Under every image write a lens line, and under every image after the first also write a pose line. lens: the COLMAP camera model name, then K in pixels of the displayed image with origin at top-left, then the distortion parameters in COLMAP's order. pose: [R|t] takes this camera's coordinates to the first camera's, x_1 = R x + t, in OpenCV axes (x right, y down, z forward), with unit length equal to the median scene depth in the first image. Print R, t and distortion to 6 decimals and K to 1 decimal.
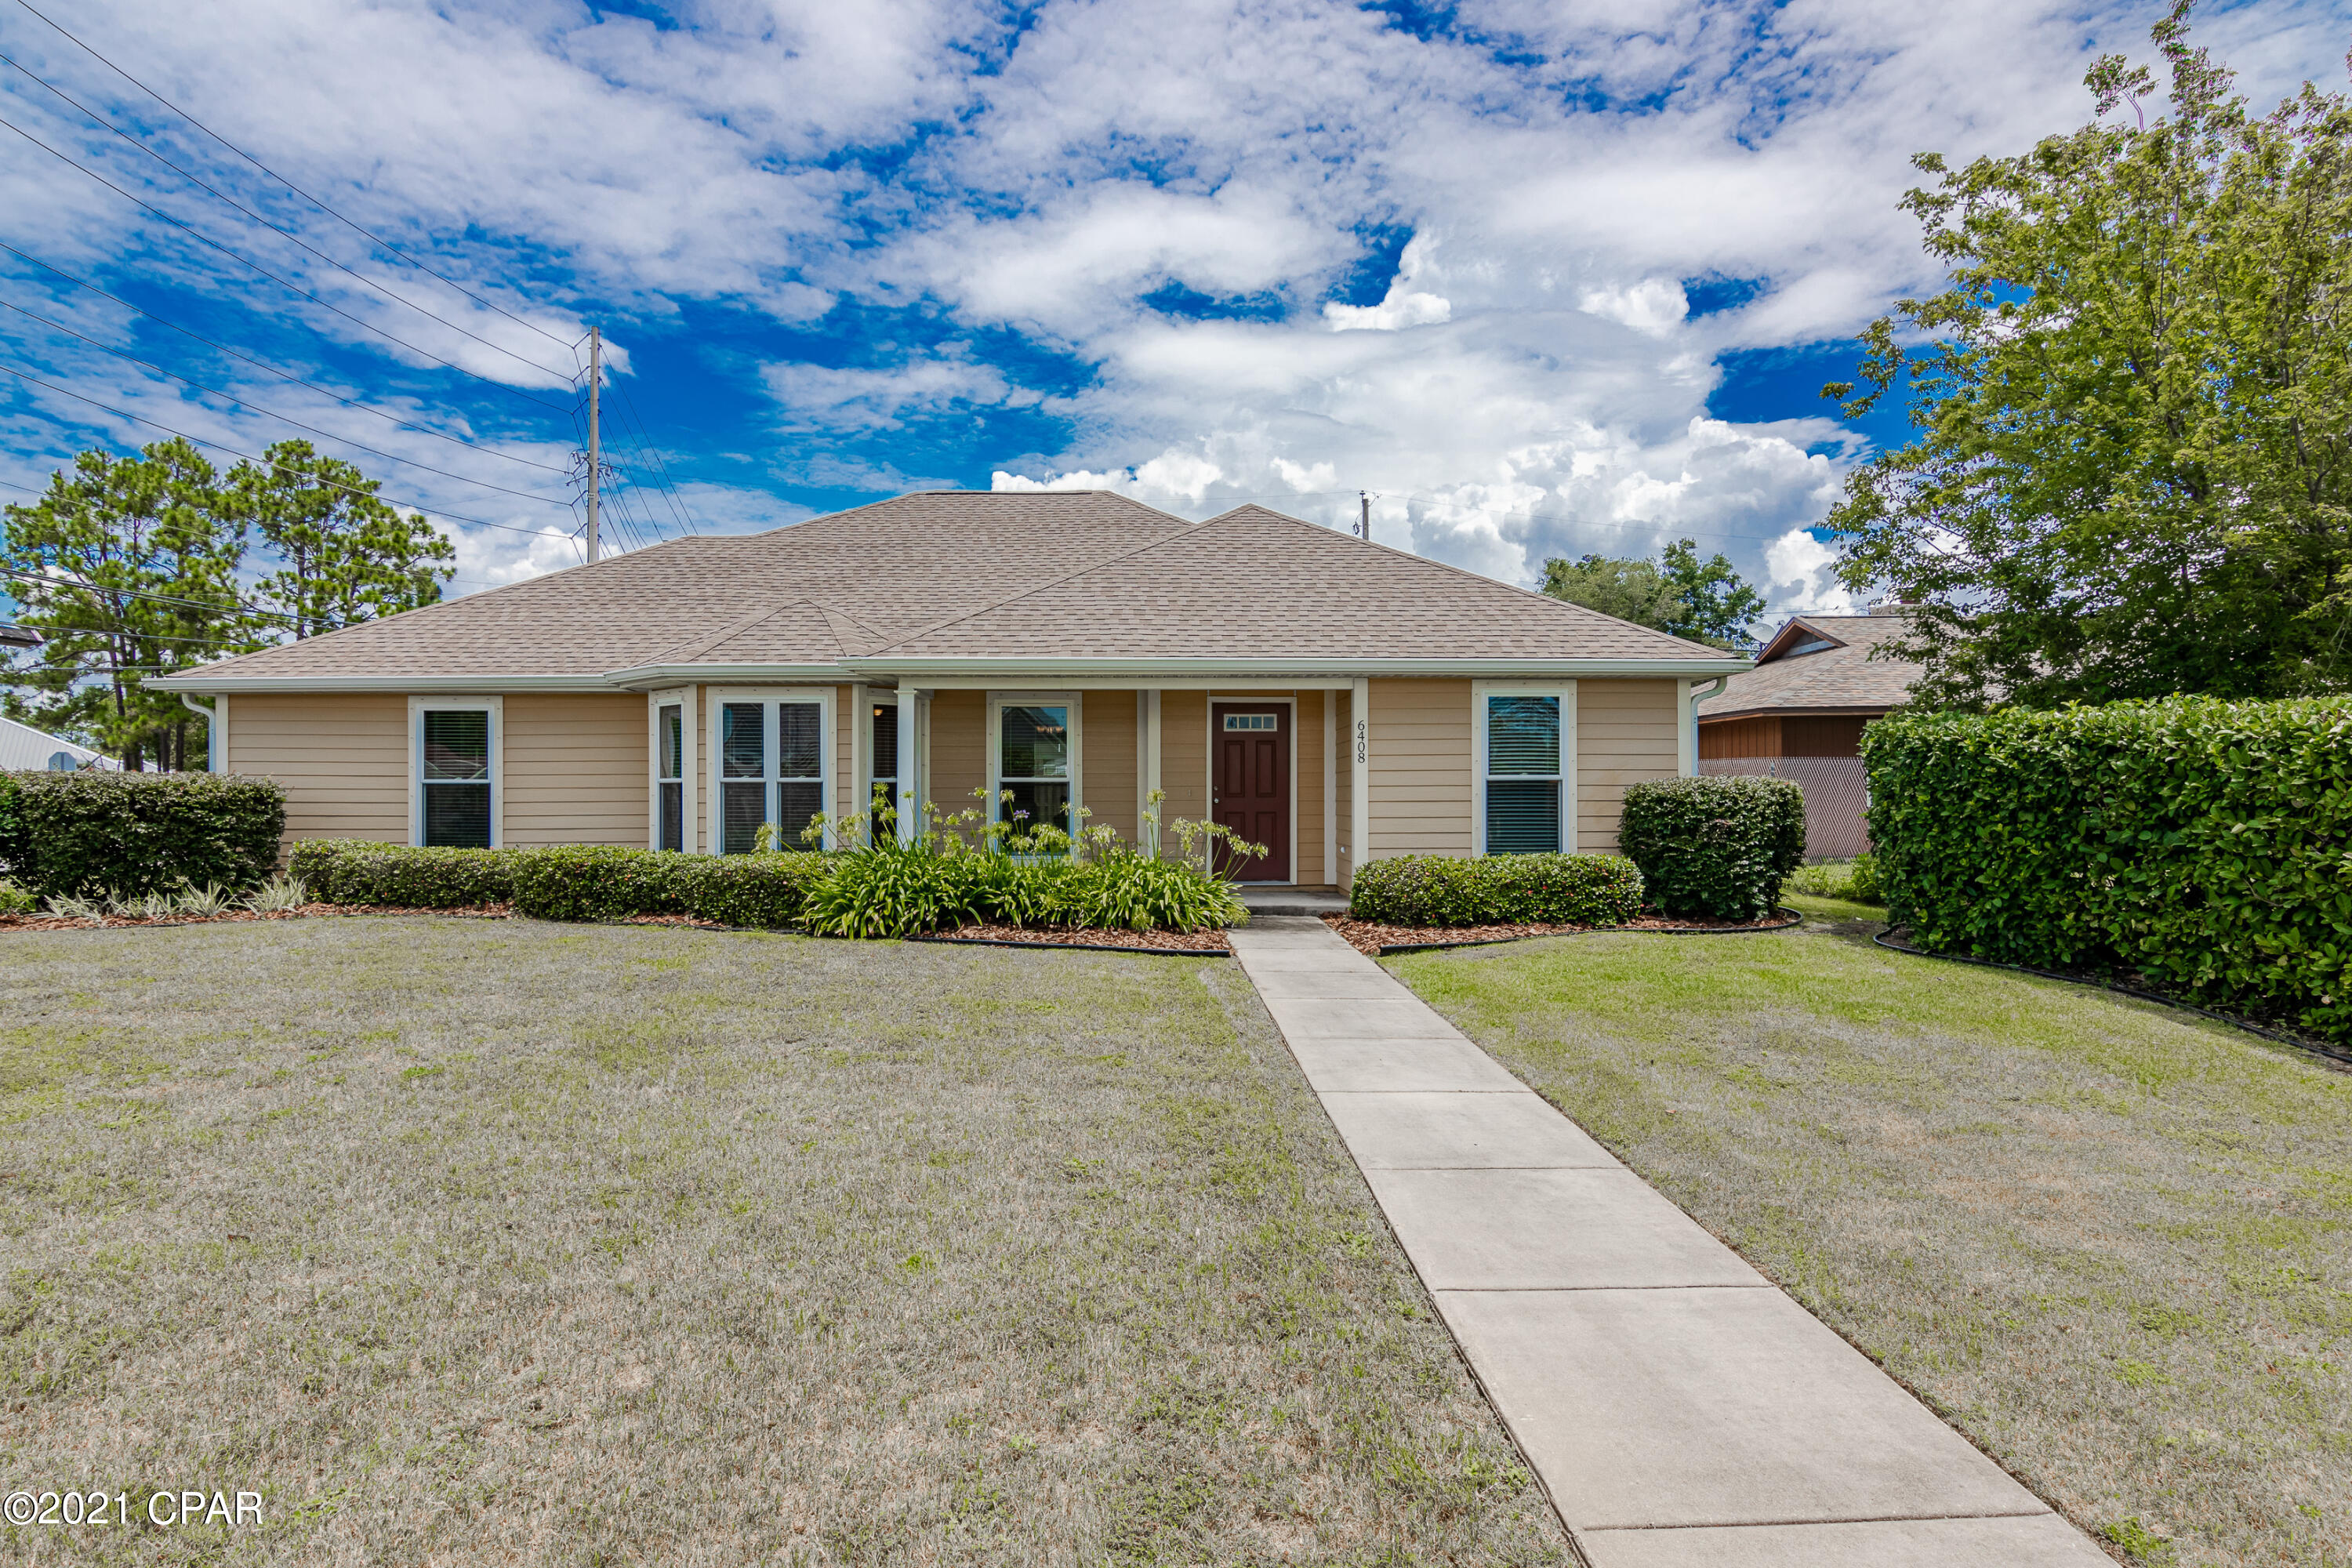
lens RADIAL K [[1211.7, 0, 1116.6], [0, 1211.7, 782.5], [0, 0, 1]] dist [-0.000735, 0.001659]
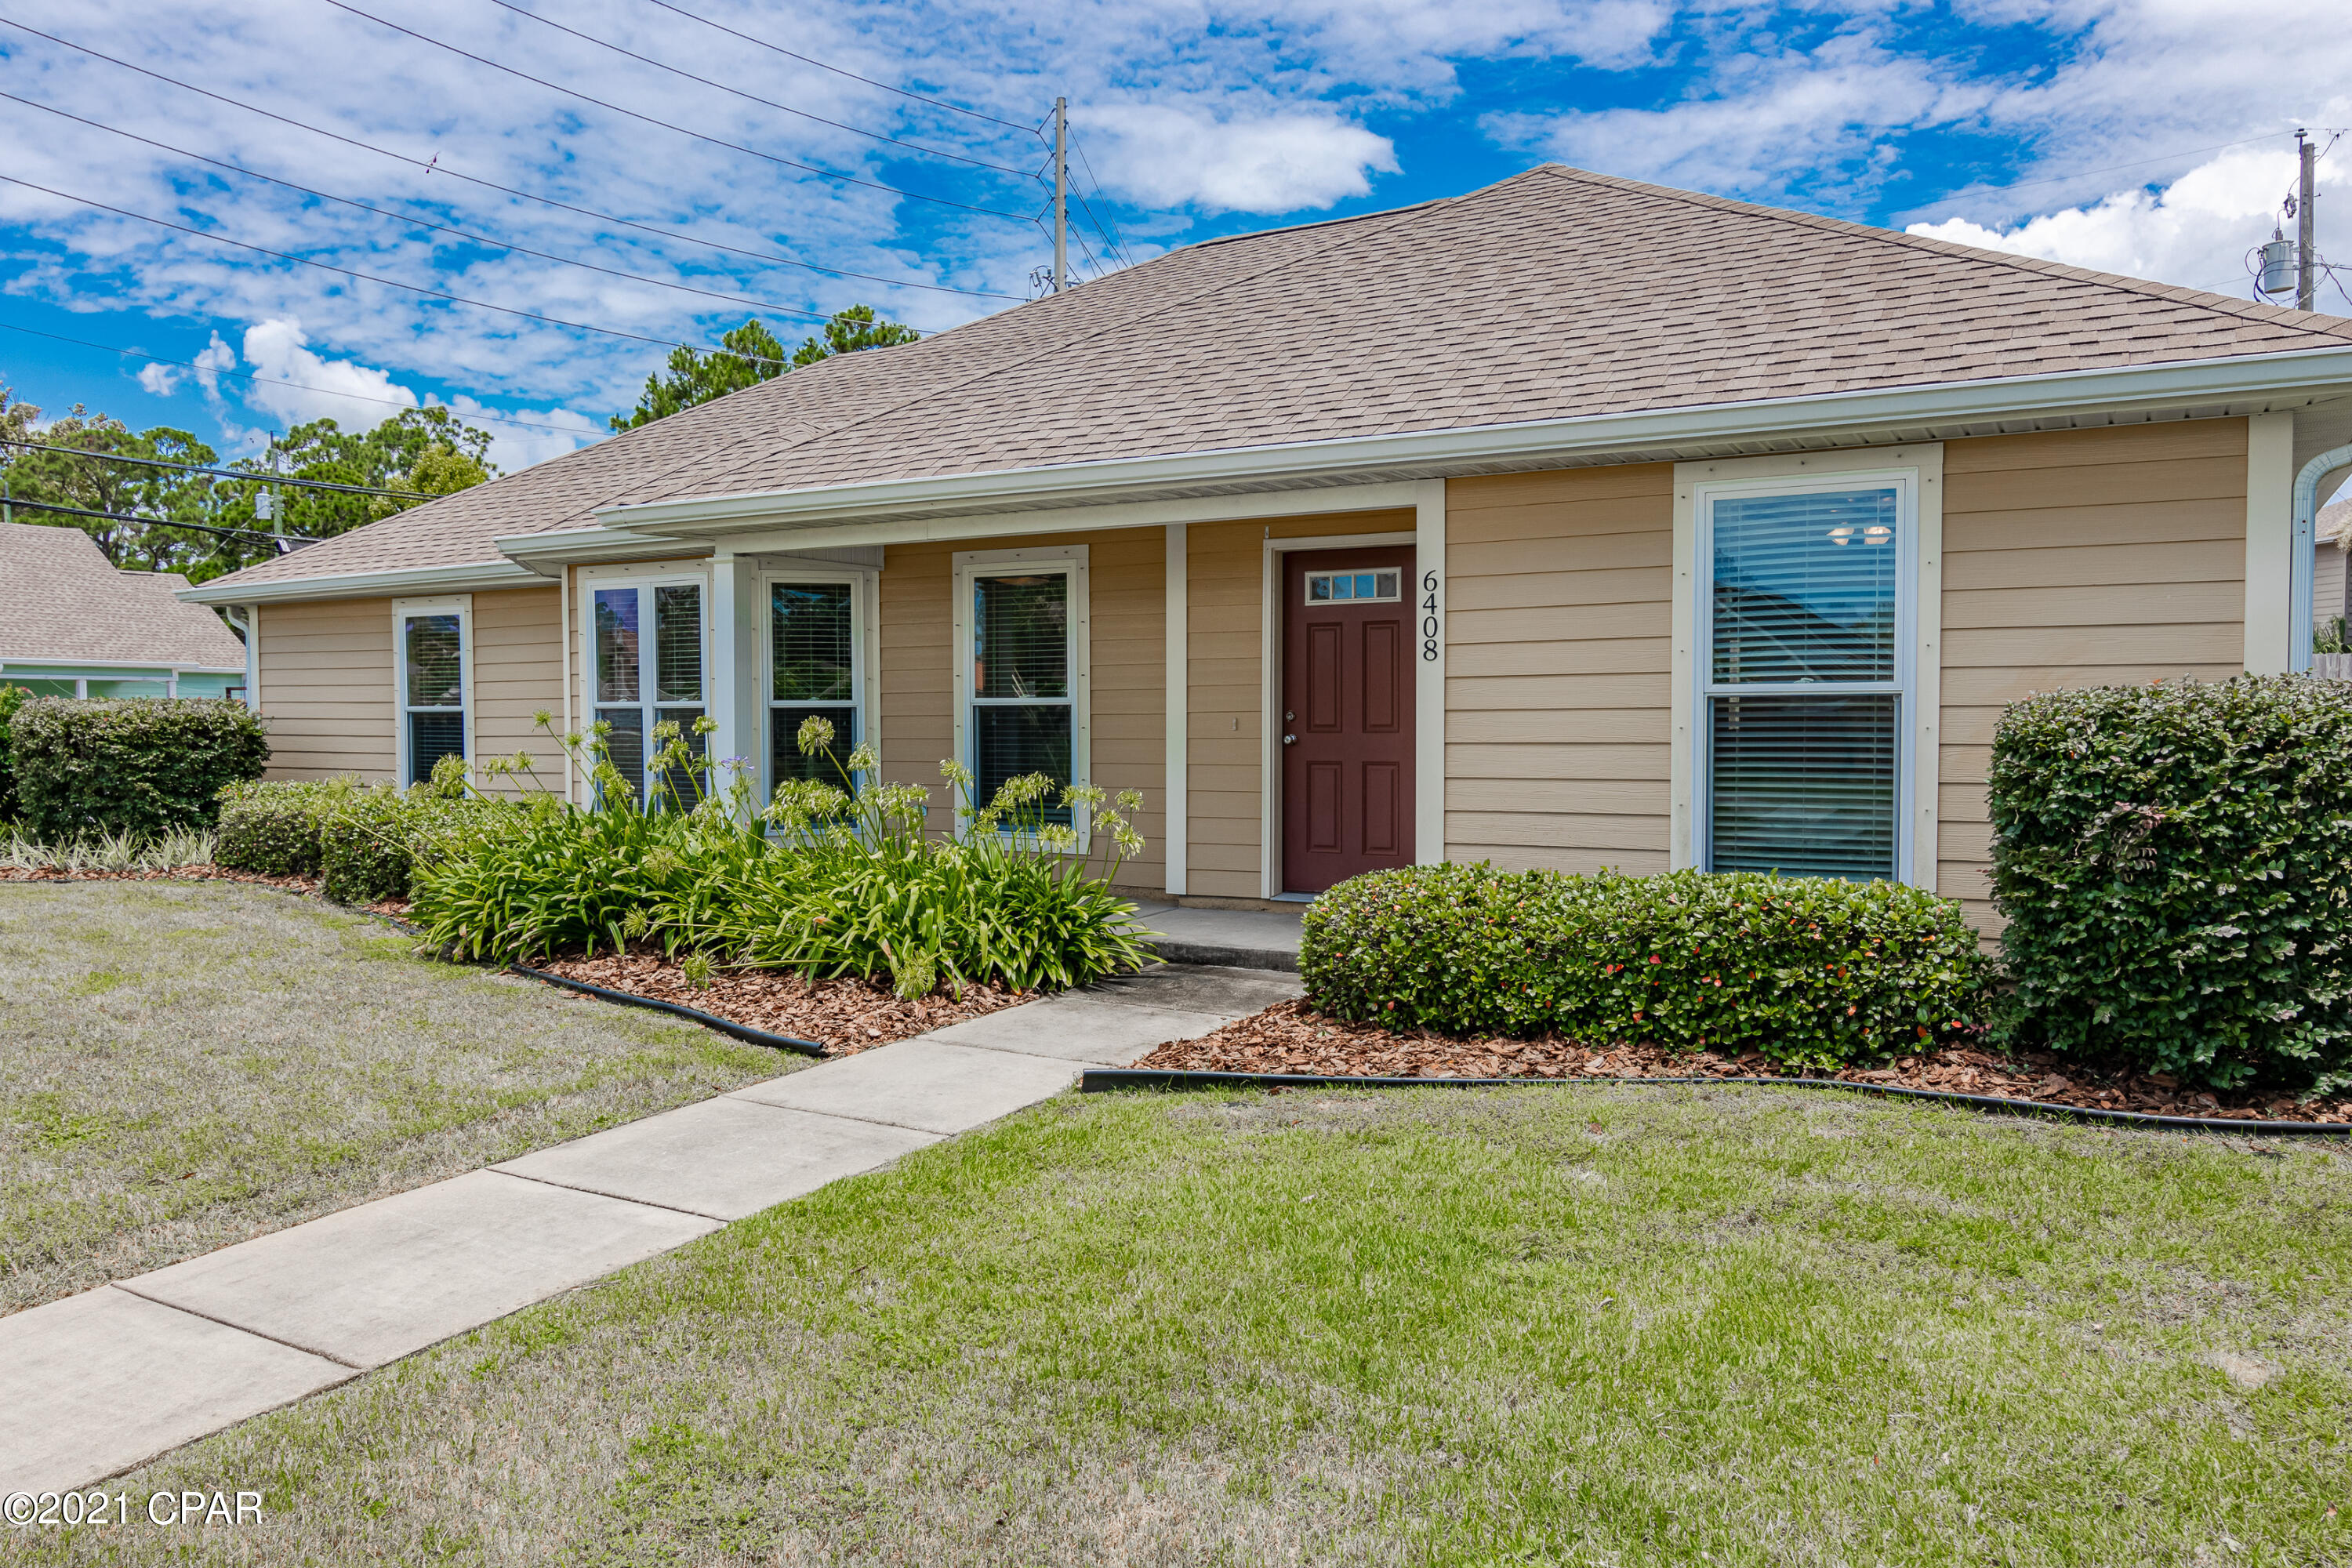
lens RADIAL K [[1655.3, 0, 1176.0], [0, 1655.3, 784.0], [0, 0, 1]] dist [-0.027120, 0.037268]
pose [[0.853414, 0.019099, -0.520884, 0.449480], [0.005680, 0.998928, 0.045934, 0.001576], [0.521203, -0.042159, 0.852391, 0.398464]]
